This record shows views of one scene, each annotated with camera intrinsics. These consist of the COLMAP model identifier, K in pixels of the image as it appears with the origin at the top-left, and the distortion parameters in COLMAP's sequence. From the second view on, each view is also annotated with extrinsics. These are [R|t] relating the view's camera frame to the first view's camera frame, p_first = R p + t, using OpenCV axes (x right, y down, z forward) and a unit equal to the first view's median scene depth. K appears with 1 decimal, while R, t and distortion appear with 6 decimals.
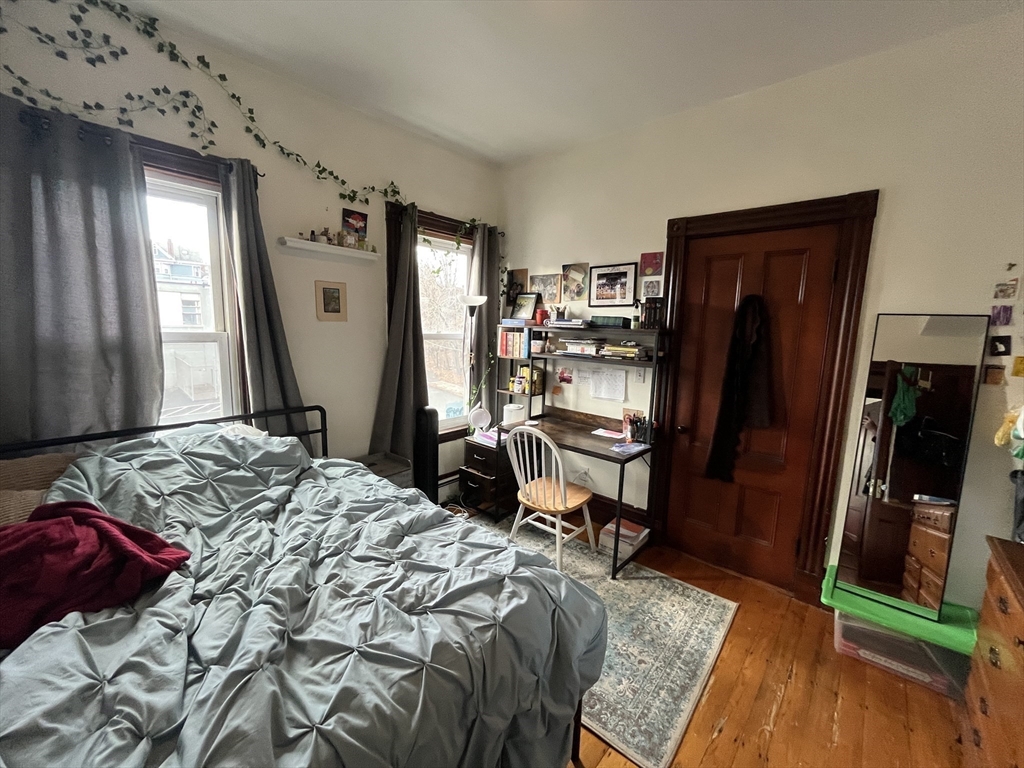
lens RADIAL K [[411.3, 0, 512.6], [0, 411.3, 384.4], [0, 0, 1]] dist [-0.001928, -0.000870]
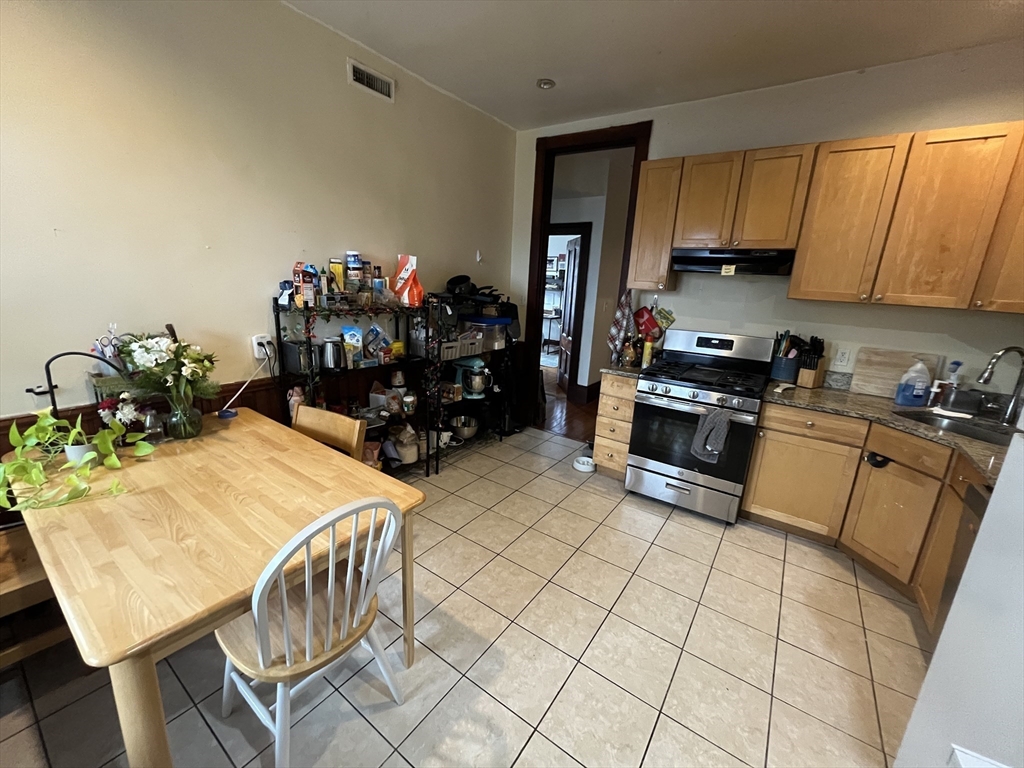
lens RADIAL K [[411.3, 0, 510.1], [0, 411.3, 376.5], [0, 0, 1]] dist [-0.001928, -0.000870]
pose [[0.993675, -0.002489, 0.112269, -0.395168], [-0.008629, 0.995106, 0.098436, 0.290337], [-0.111964, -0.098782, 0.988790, -2.081366]]
